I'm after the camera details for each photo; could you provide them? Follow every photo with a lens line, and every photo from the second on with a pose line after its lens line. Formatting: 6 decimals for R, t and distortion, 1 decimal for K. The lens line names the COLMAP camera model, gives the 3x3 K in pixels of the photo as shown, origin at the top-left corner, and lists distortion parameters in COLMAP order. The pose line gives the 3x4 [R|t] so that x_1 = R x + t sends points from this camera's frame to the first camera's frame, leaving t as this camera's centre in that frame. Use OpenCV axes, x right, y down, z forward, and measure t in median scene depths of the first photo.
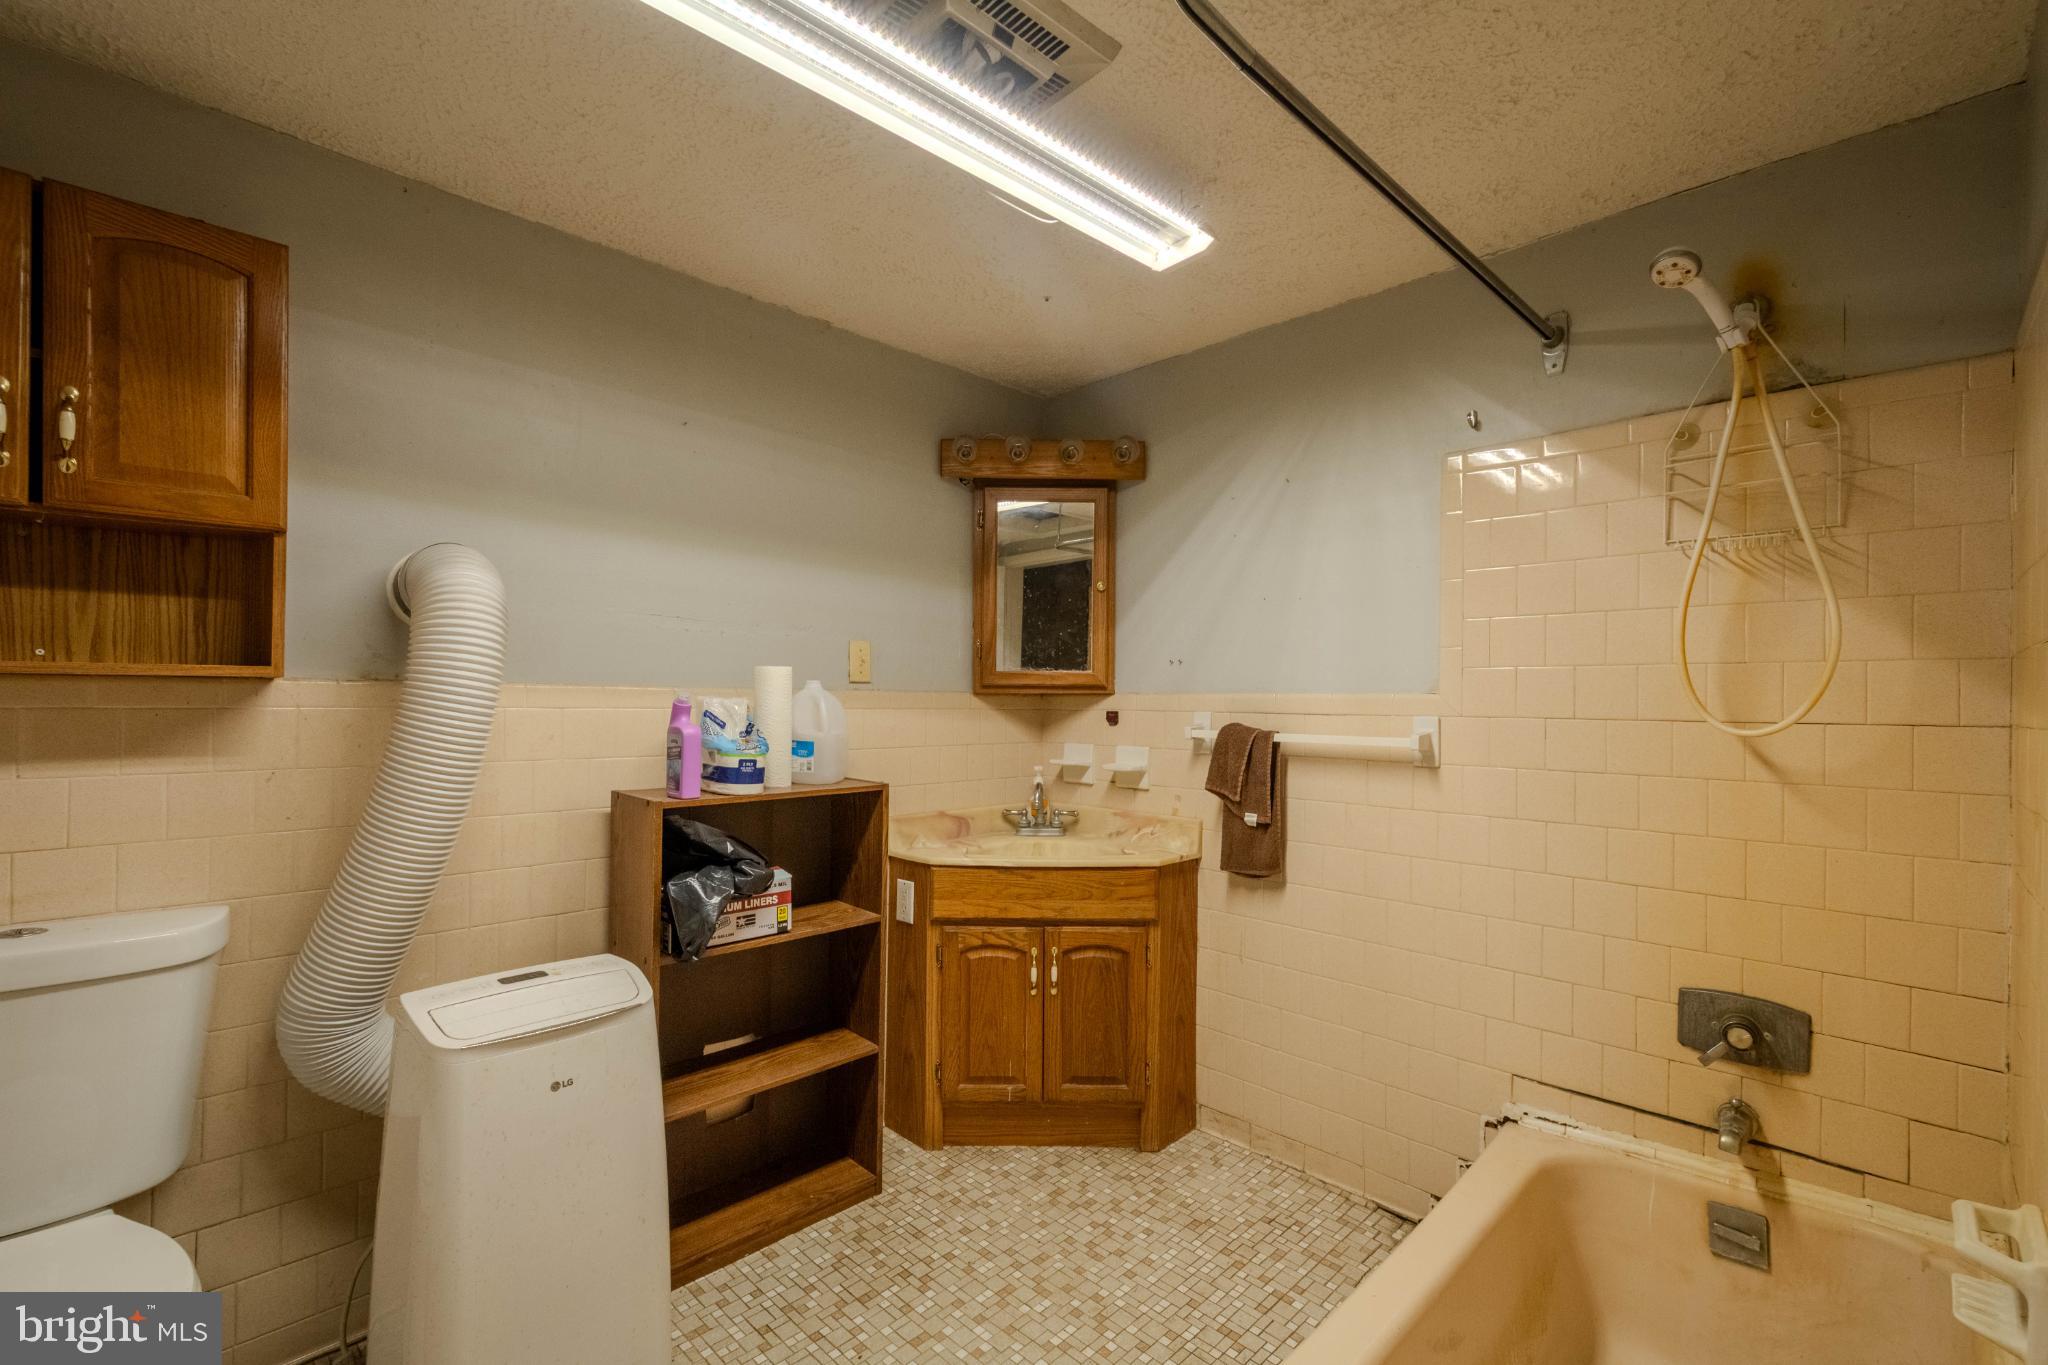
lens RADIAL K [[882.1, 0, 1021.2], [0, 882.1, 698.0], [0, 0, 1]] dist [0.003221, -0.000461]
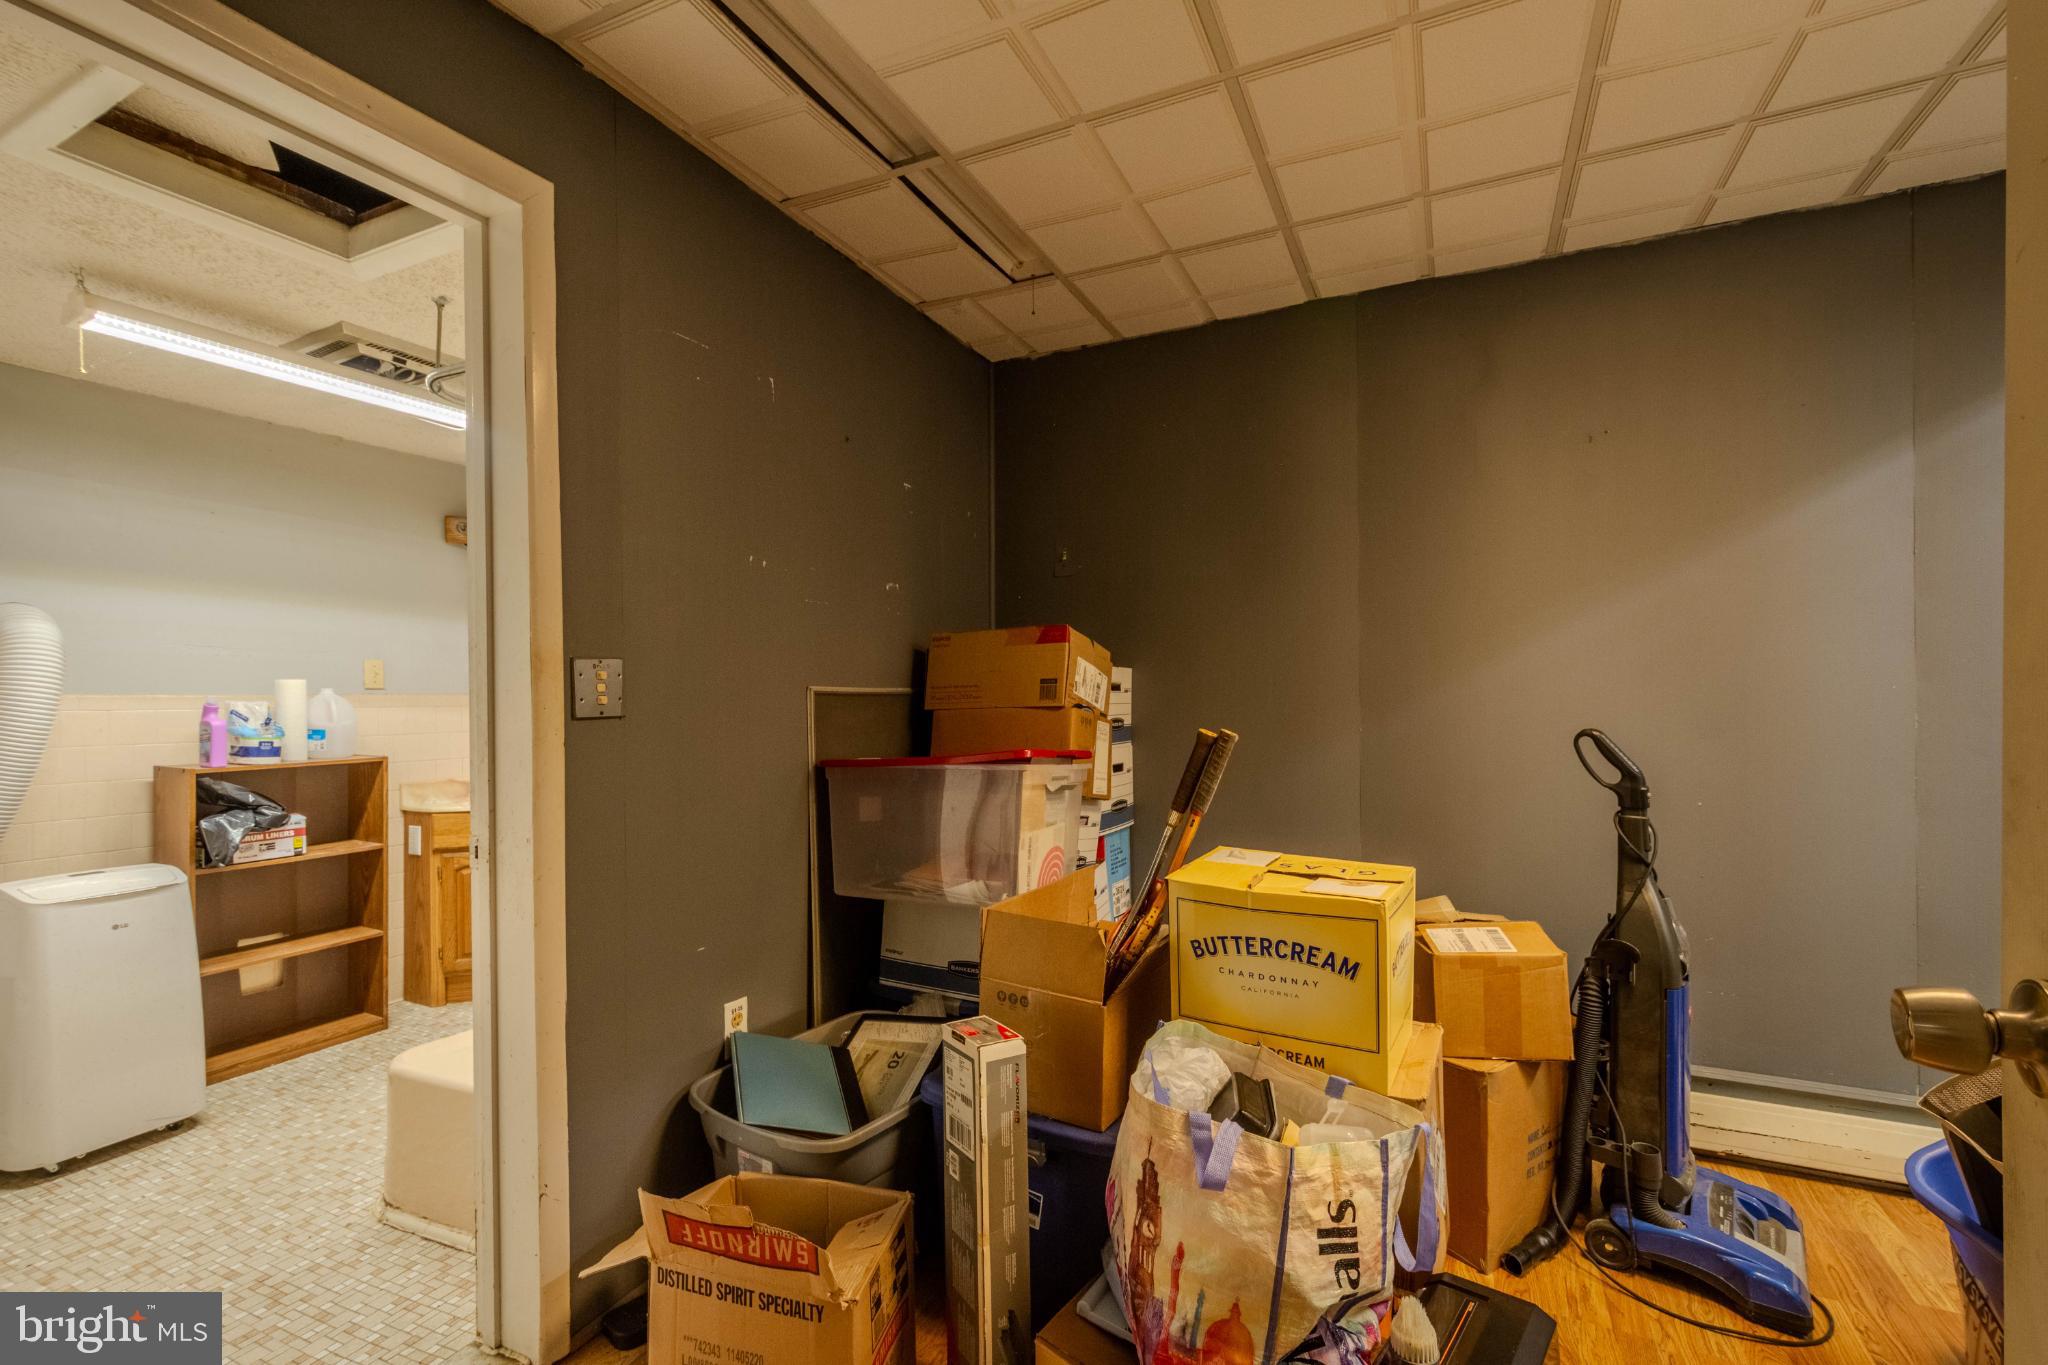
lens RADIAL K [[882.1, 0, 1021.2], [0, 882.1, 698.0], [0, 0, 1]] dist [0.003221, -0.000461]
pose [[0.941755, -0.012893, 0.336052, 0.398101], [0.010642, 0.999907, 0.008541, -0.004602], [-0.336131, -0.004468, 0.941805, -0.860312]]
